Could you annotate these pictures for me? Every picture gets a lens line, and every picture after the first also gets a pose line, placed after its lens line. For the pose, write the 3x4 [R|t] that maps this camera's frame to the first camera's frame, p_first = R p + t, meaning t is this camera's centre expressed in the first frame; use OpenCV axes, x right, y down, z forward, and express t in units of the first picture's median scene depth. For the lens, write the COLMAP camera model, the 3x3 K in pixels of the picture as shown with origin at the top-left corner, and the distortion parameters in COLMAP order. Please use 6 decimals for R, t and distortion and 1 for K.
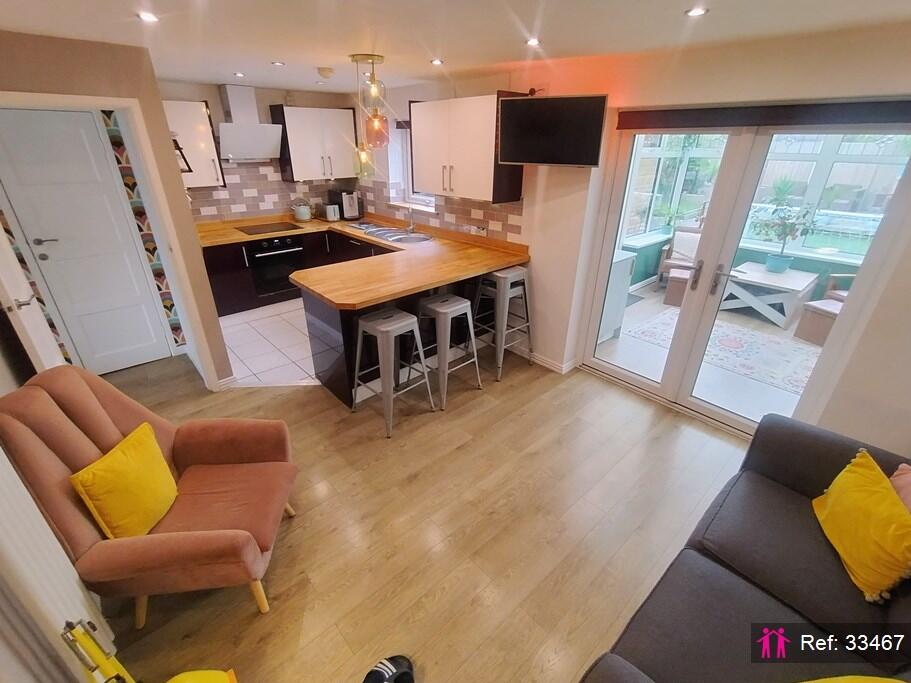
lens RADIAL K [[414.5, 0, 452.3], [0, 414.5, 341.2], [0, 0, 1]] dist [-0.001204, -0.001100]
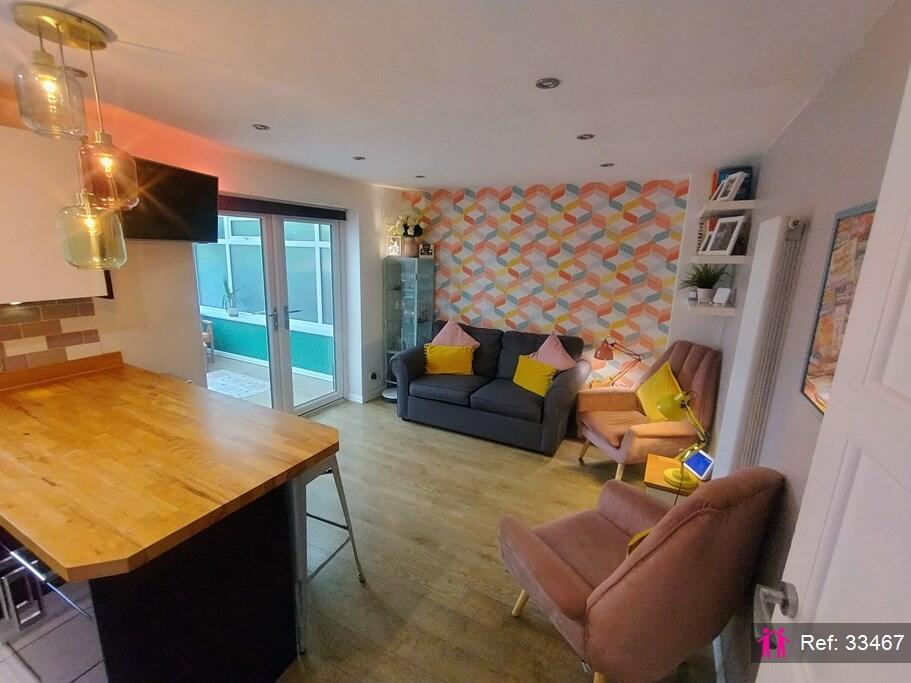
lens RADIAL K [[414.5, 0, 460.1], [0, 414.5, 344.6], [0, 0, 1]] dist [-0.001204, -0.001100]
pose [[-0.357579, -0.232649, 0.904440, -0.620892], [0.374880, 0.851259, 0.367182, -0.267464], [-0.855338, 0.470353, -0.217176, 0.621887]]
